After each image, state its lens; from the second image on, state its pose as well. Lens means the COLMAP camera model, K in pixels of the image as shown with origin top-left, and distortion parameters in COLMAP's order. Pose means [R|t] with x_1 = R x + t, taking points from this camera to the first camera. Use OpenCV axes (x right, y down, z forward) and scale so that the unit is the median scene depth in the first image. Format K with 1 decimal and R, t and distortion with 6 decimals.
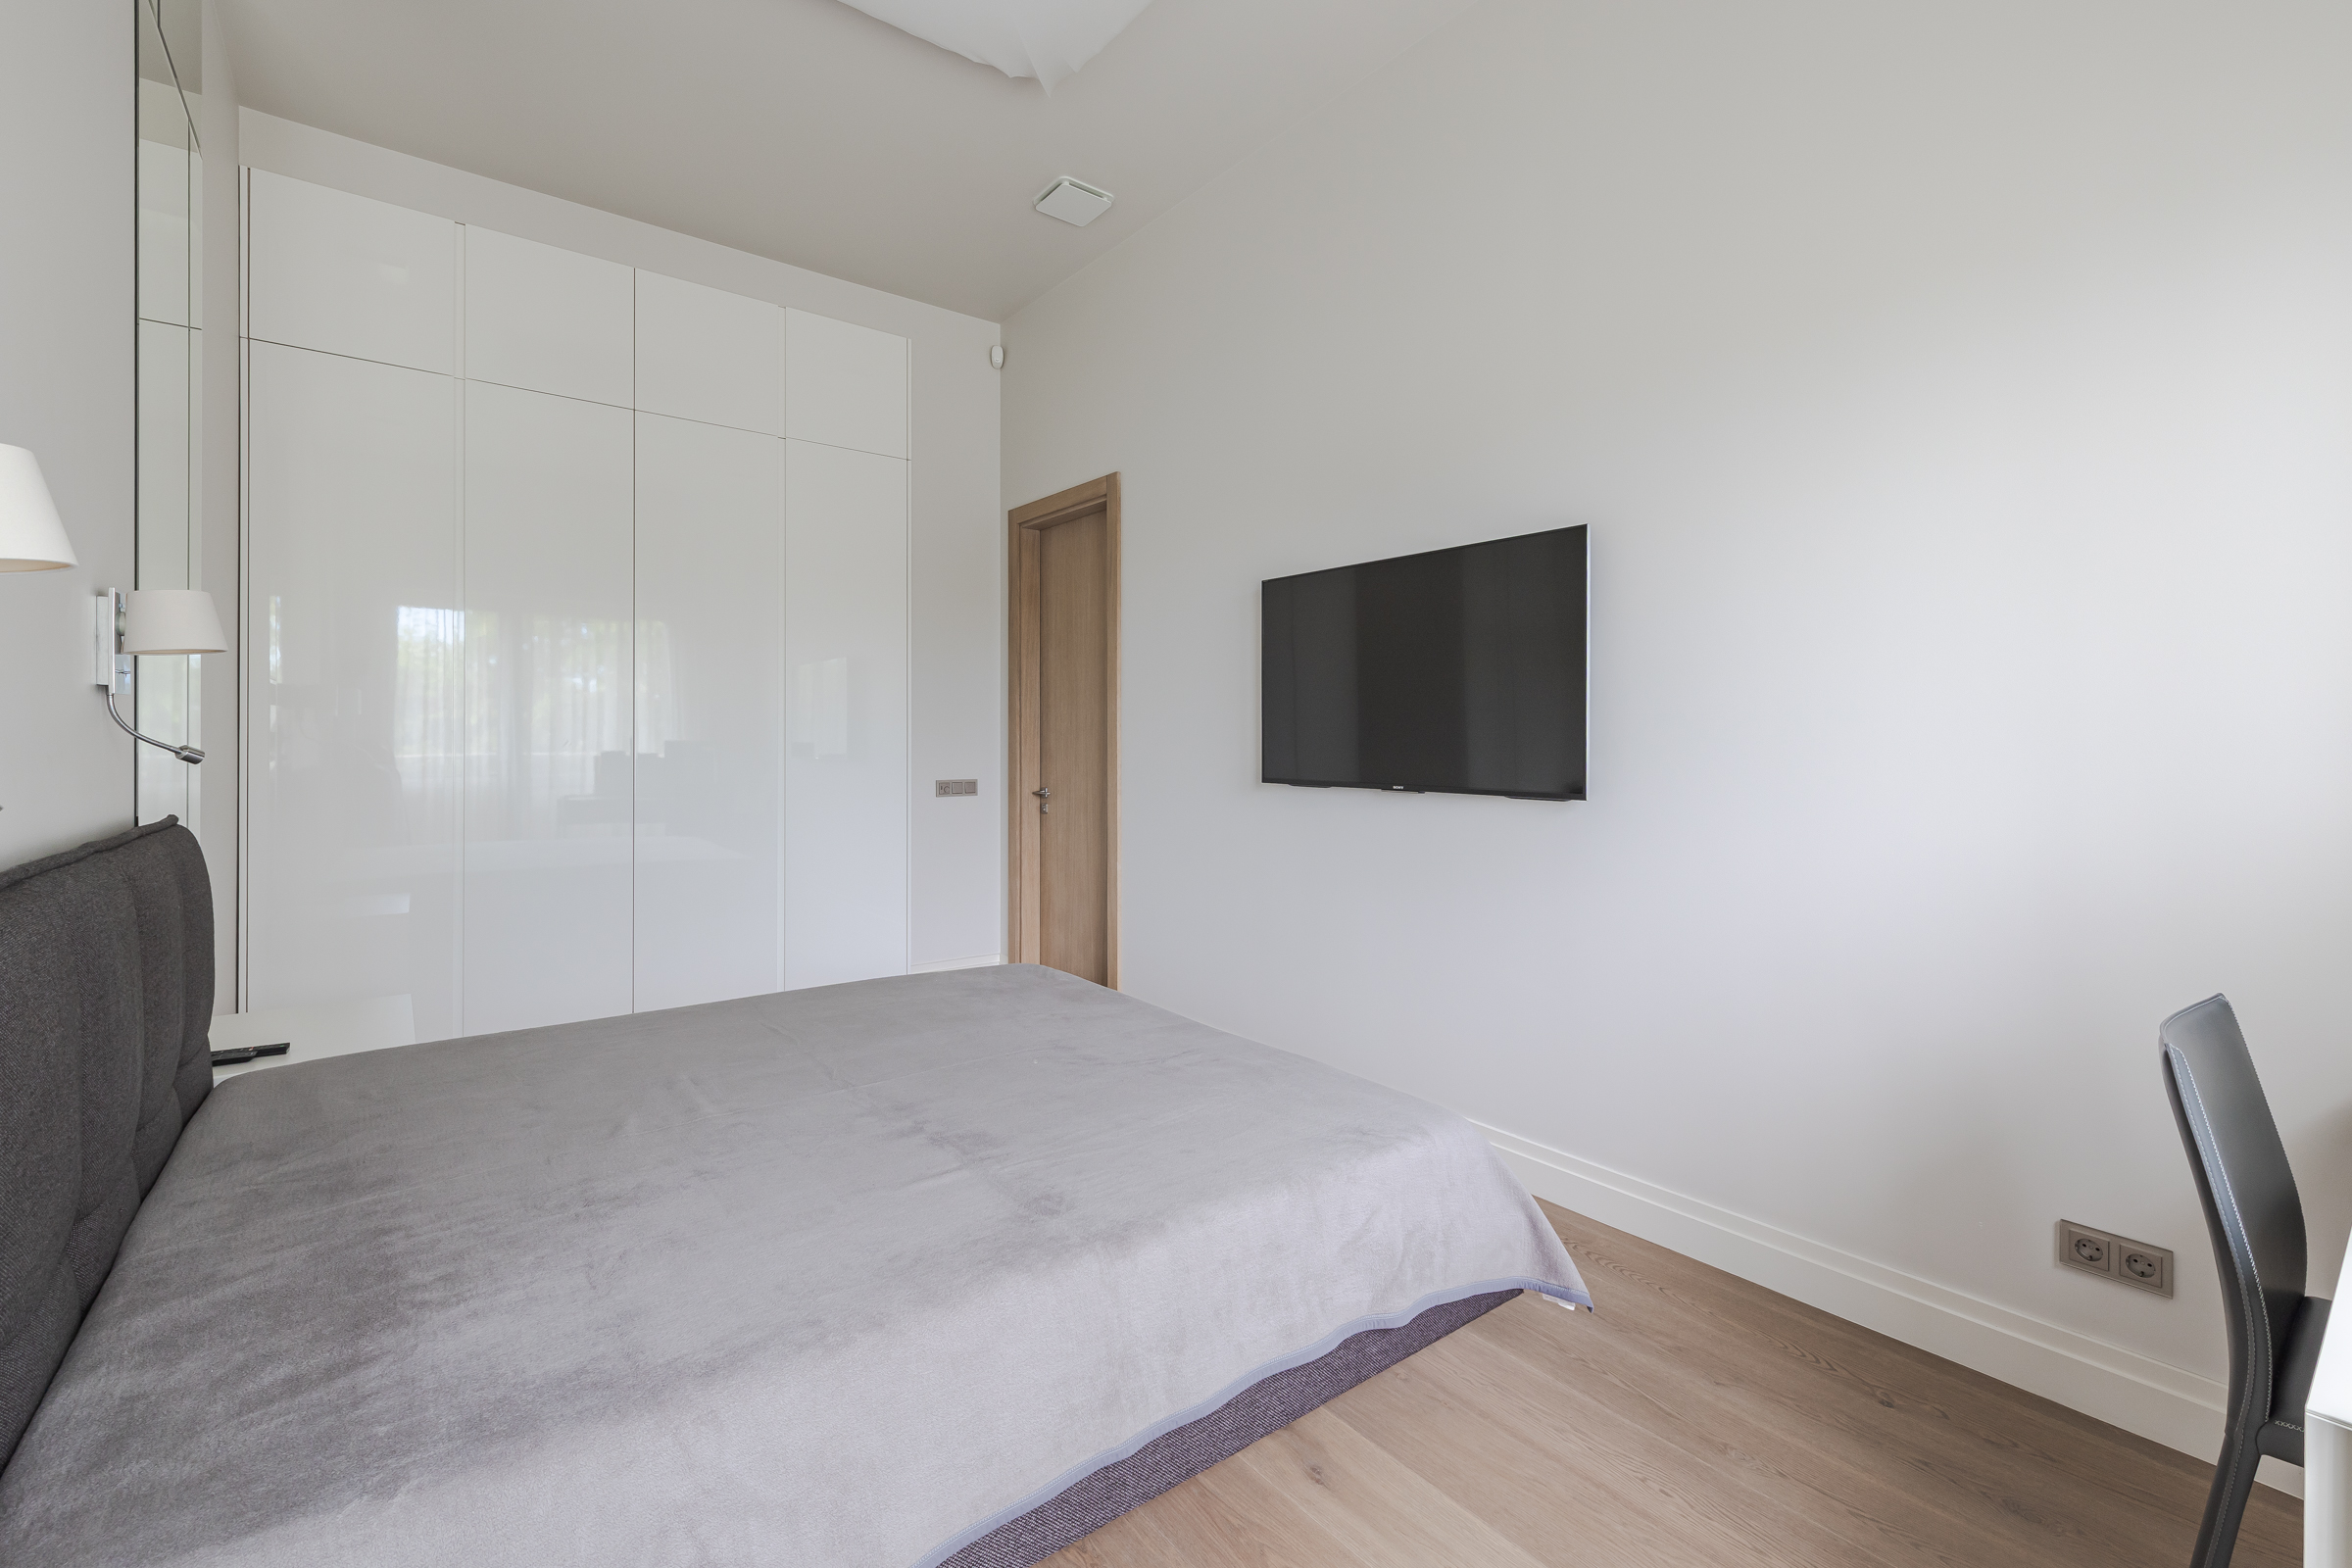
lens RADIAL K [[1003.3, 0, 1173.0], [0, 1003.3, 742.2], [0, 0, 1]] dist [0.002107, -0.000614]
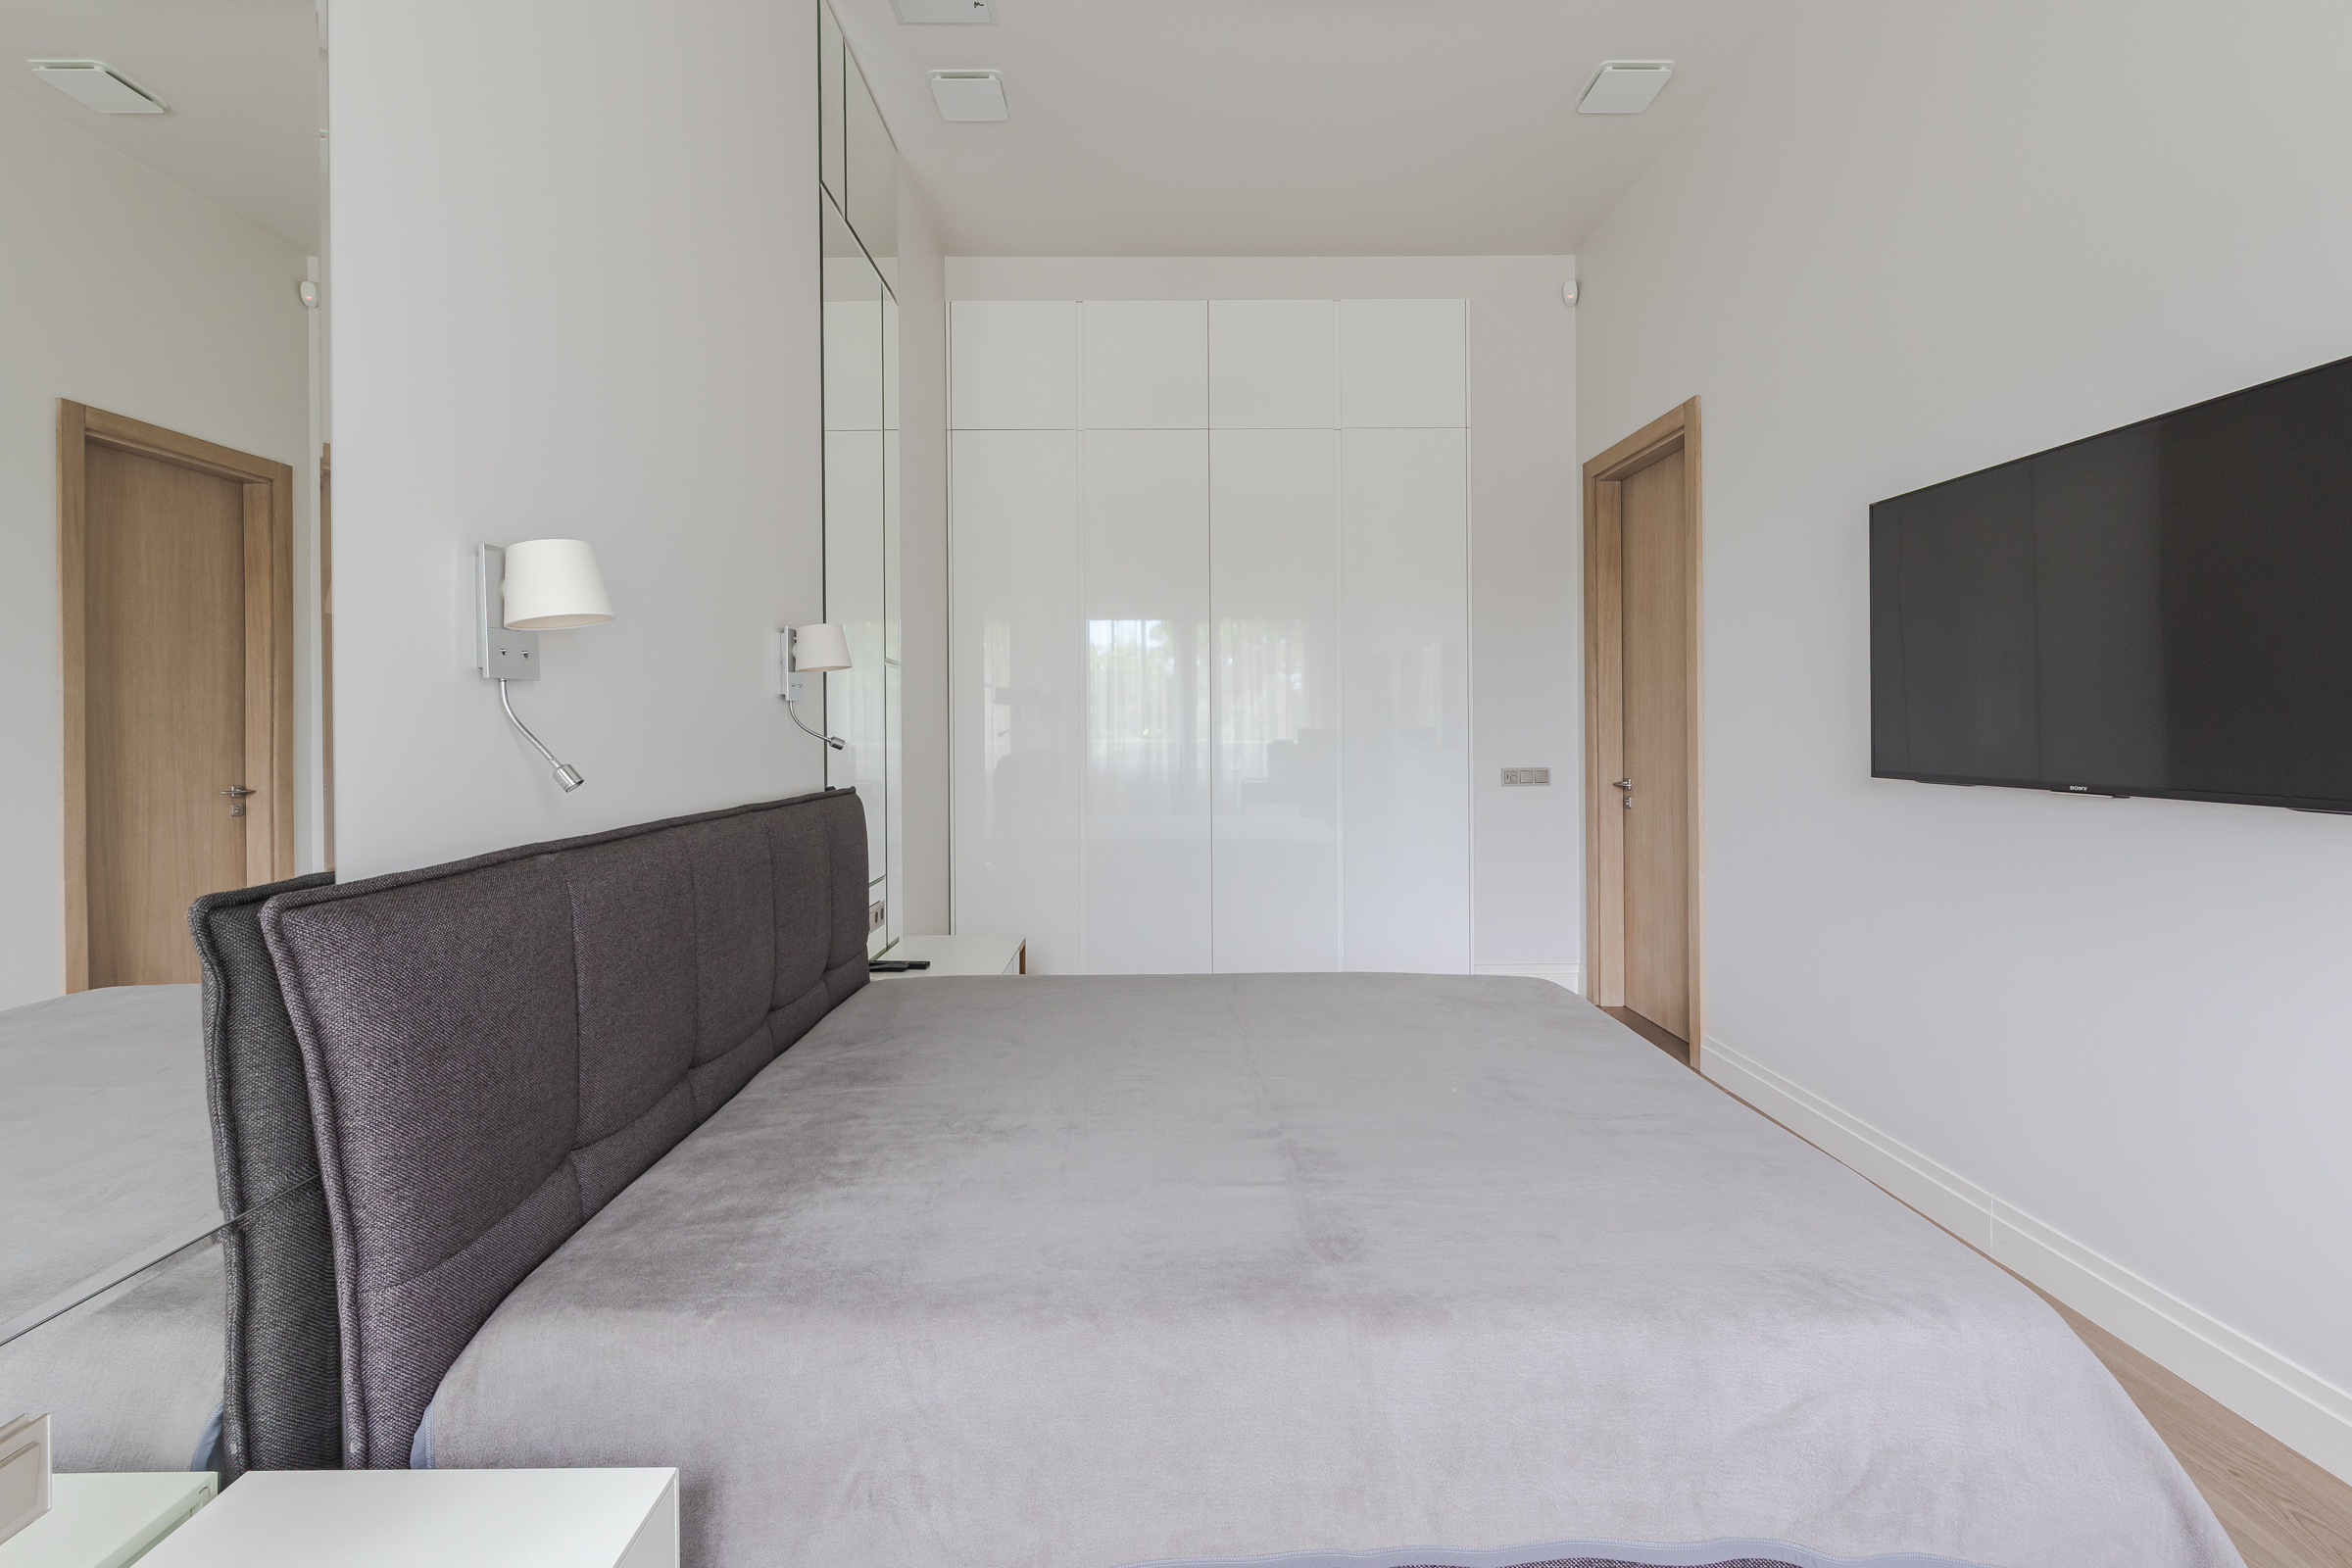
lens RADIAL K [[1030.9, 0, 1175.0], [0, 1030.9, 738.2], [0, 0, 1]] dist [0.001533, -0.000197]
pose [[0.800688, -0.004122, -0.599068, 0.207477], [0.010373, 0.999922, 0.006984, 0.000650], [0.598992, -0.011806, 0.800668, 0.125949]]
